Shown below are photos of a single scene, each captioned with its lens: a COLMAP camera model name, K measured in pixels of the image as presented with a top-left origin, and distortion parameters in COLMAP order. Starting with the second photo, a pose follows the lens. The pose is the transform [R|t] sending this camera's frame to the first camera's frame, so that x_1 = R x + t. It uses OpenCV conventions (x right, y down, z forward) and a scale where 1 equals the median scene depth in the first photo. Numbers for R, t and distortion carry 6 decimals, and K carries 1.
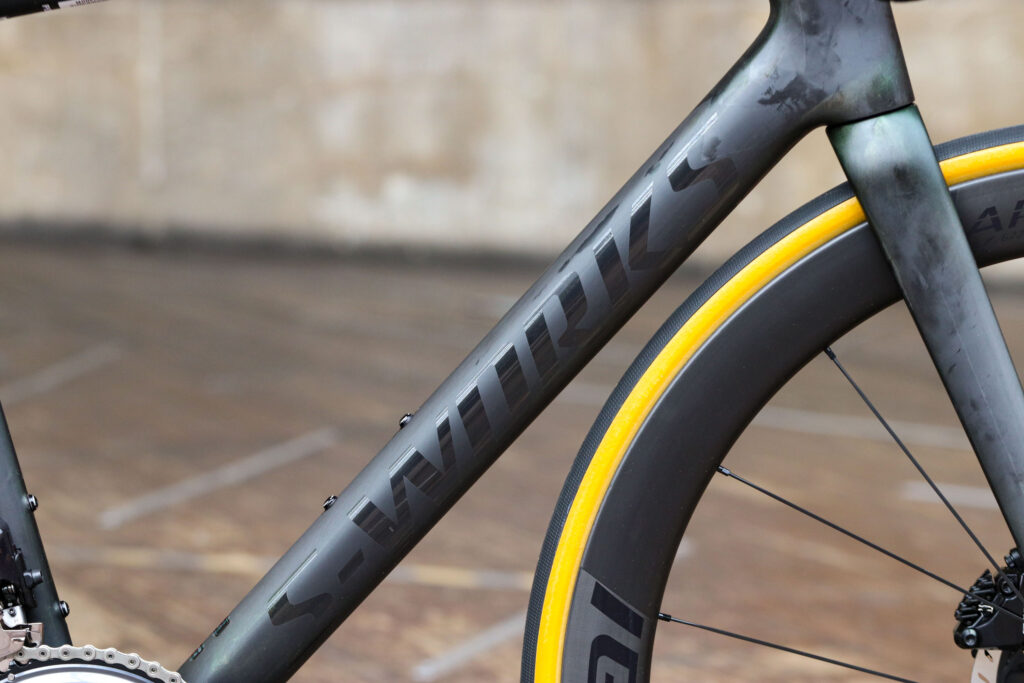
lens RADIAL K [[4544.1, 0, 514.9], [0, 4544.1, 339.1], [0, 0, 1]] dist [0.006321, 0.000000]
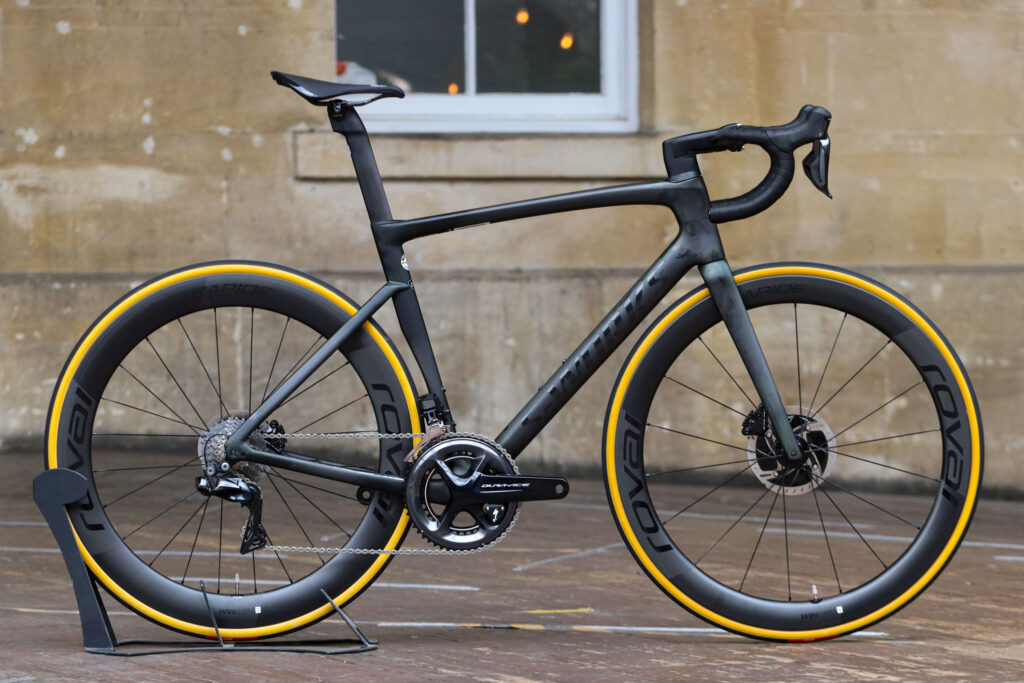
lens RADIAL K [[5329.7, 0, 505.4], [0, 5329.7, 335.9], [0, 0, 1]] dist [0.363150, 0.000000]
pose [[0.999680, -0.009044, 0.023612, -0.152702], [0.010794, 0.997118, -0.075090, 0.278280], [-0.022865, 0.075321, 0.996897, -2.683349]]
